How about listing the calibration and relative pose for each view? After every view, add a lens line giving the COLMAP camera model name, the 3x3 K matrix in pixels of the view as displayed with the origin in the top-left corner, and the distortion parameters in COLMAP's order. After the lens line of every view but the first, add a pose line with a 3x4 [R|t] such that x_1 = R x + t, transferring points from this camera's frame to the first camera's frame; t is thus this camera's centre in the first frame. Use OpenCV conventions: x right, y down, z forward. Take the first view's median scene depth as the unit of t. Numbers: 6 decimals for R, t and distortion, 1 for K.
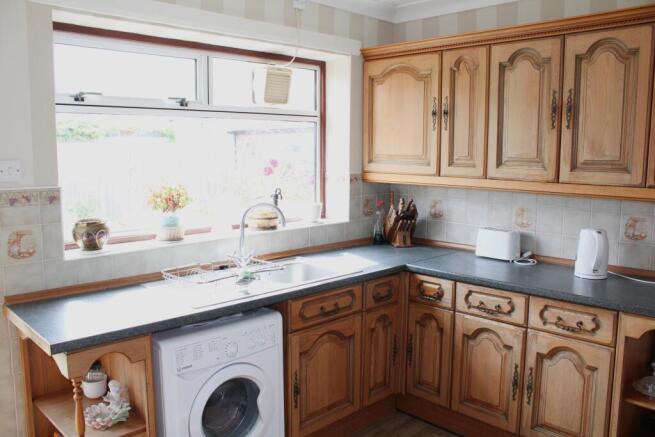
lens RADIAL K [[561.4, 0, 327.9], [0, 561.4, 218.2], [0, 0, 1]] dist [-0.057122, 0.011684]
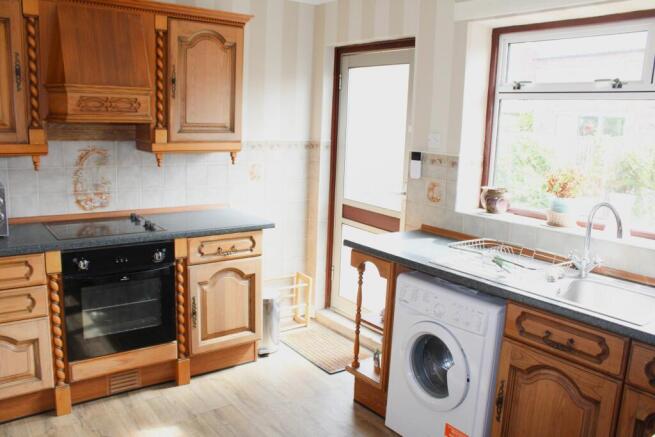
lens RADIAL K [[561.4, 0, 327.4], [0, 561.4, 220.3], [0, 0, 1]] dist [-0.057122, 0.011684]
pose [[-0.125191, 0.167576, -0.977878, 0.802729], [-0.167356, 0.967942, 0.187299, -0.094216], [0.977916, 0.187102, -0.093132, 0.758379]]
